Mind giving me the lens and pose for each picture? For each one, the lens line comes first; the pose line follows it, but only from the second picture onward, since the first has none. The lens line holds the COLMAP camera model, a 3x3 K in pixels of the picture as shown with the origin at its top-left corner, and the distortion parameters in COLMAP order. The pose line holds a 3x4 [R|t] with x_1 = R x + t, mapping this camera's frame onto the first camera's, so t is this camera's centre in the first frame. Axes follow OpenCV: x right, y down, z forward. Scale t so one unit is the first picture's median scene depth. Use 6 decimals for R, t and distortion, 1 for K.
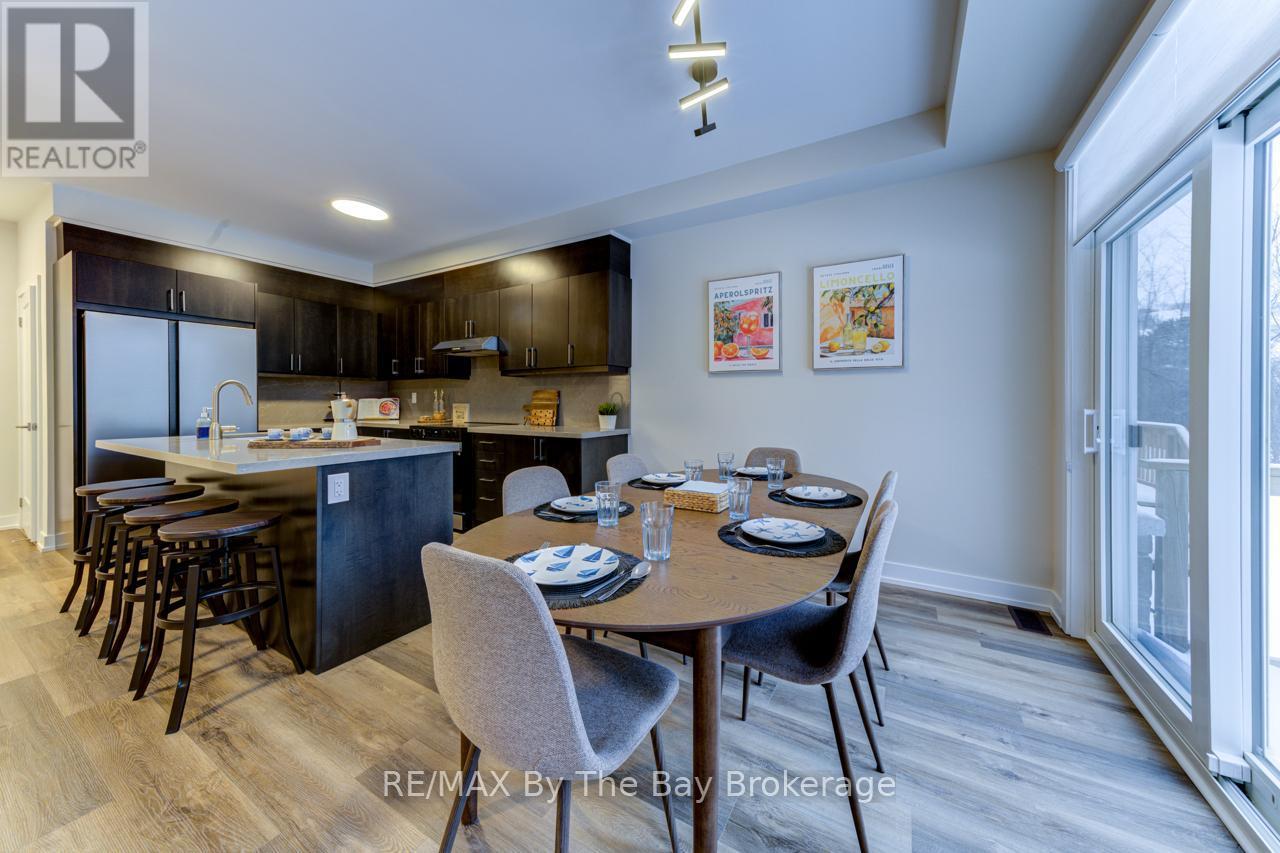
lens RADIAL K [[442.7, 0, 663.1], [0, 442.7, 402.3], [0, 0, 1]] dist [0.002145, 0.000900]
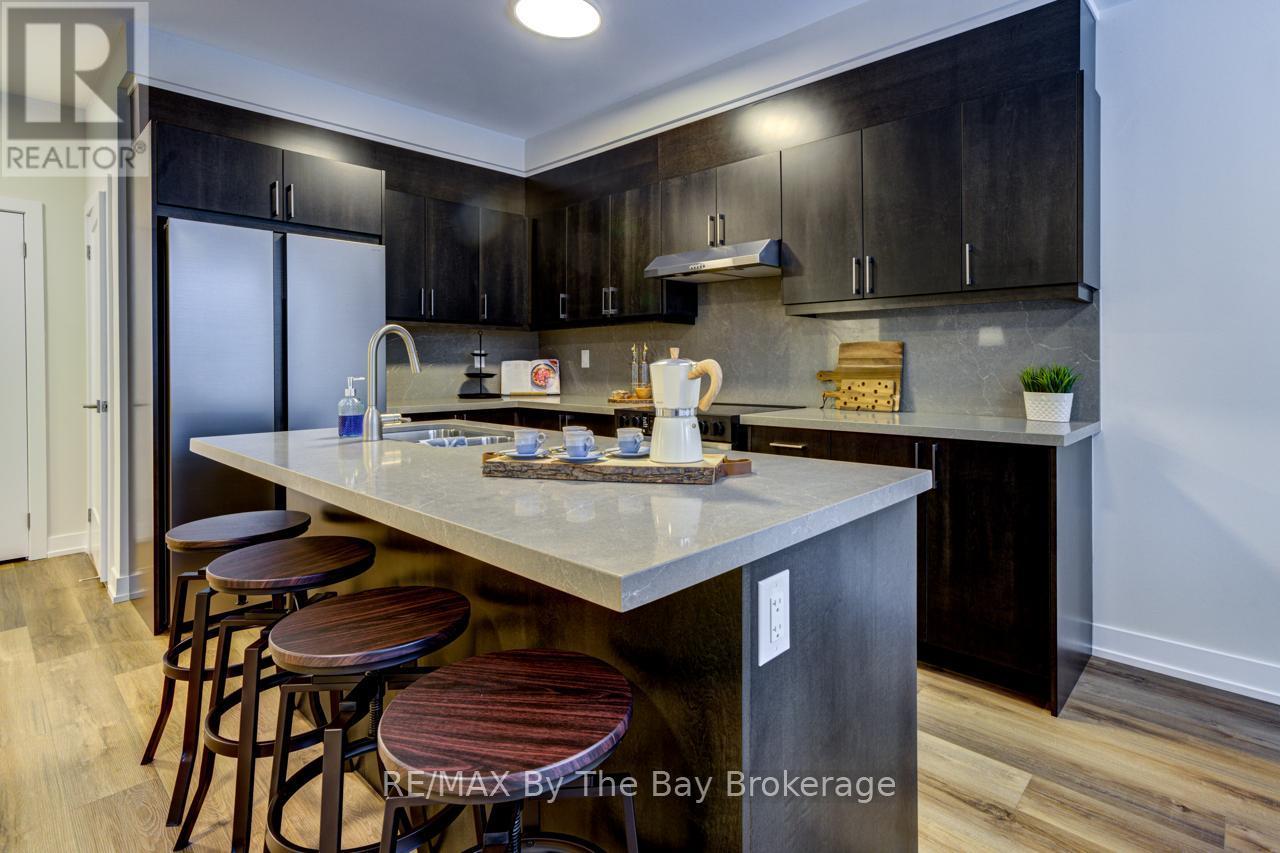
lens RADIAL K [[653.7, 0, 670.9], [0, 653.7, 362.0], [0, 0, 1]] dist [-0.004033, 0.008667]
pose [[0.971570, -0.004842, -0.236702, -0.371169], [0.003969, 0.999983, -0.004165, -0.002005], [0.236718, 0.003107, 0.971573, 0.260644]]
